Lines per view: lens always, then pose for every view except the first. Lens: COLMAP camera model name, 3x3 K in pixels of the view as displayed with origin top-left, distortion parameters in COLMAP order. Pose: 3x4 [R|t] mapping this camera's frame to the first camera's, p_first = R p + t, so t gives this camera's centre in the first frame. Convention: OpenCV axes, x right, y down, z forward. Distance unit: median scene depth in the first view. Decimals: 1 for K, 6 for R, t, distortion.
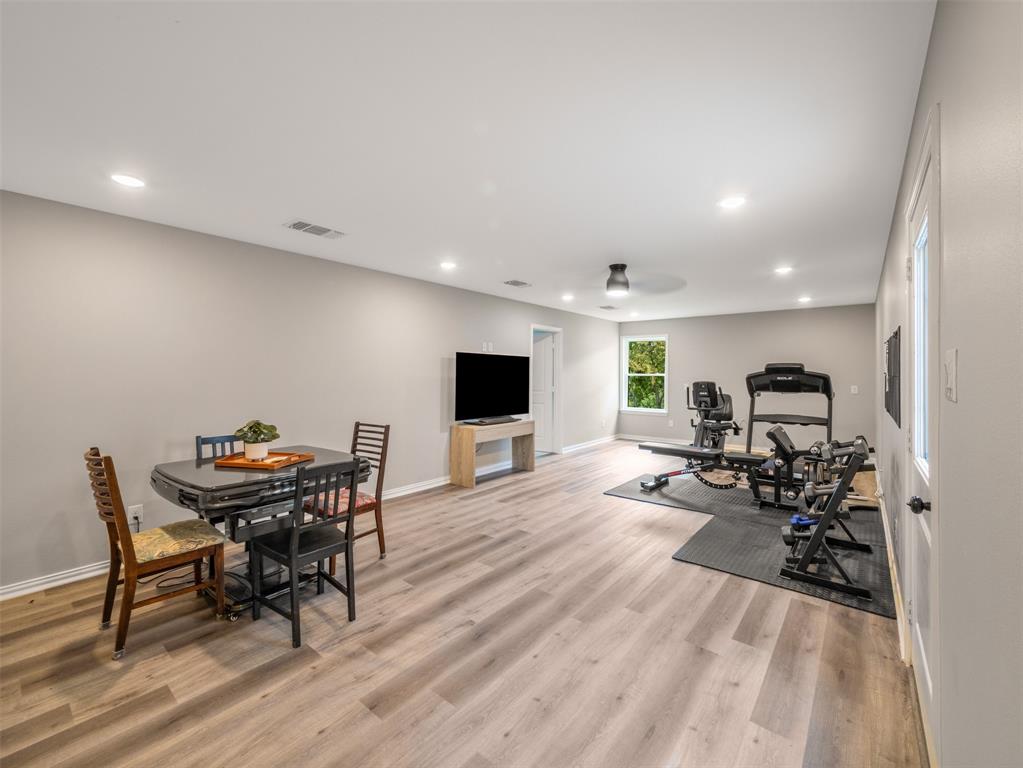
lens RADIAL K [[429.9, 0, 511.6], [0, 429.9, 378.5], [0, 0, 1]] dist [-0.012095, 0.000532]
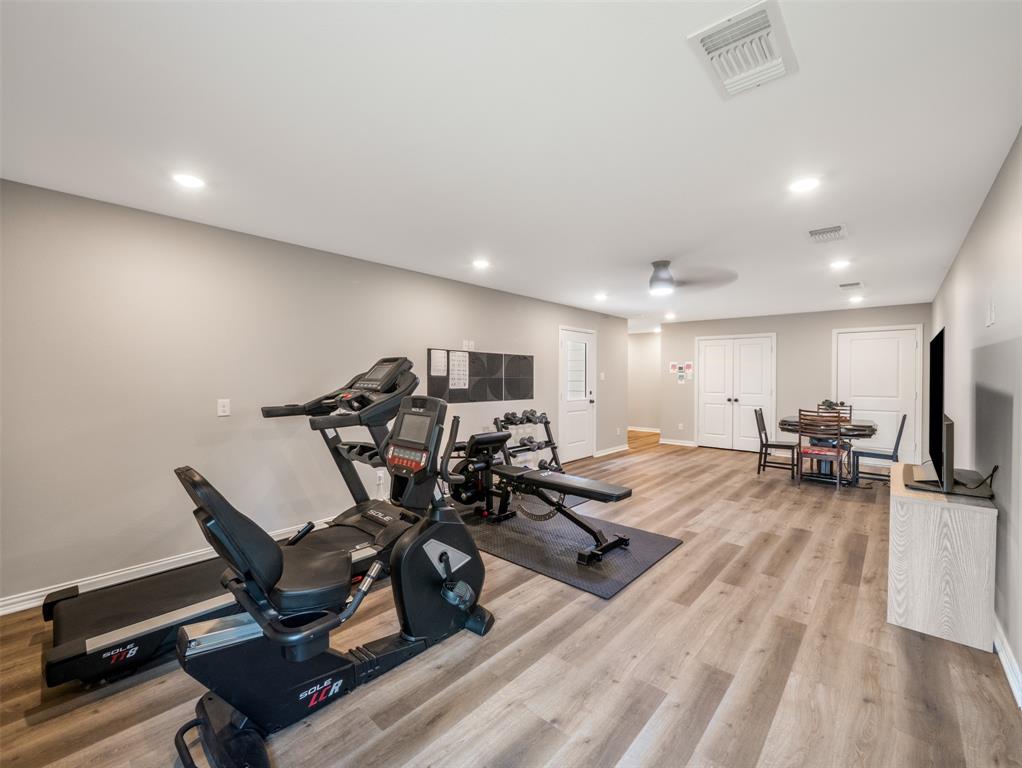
lens RADIAL K [[429.5, 0, 511.1], [0, 429.5, 380.1], [0, 0, 1]] dist [-0.012095, 0.000532]
pose [[-0.999036, -0.000999, 0.043891, 0.530281], [-0.000370, 0.999897, 0.014340, -0.019087], [-0.043901, 0.014310, -0.998933, 1.933505]]
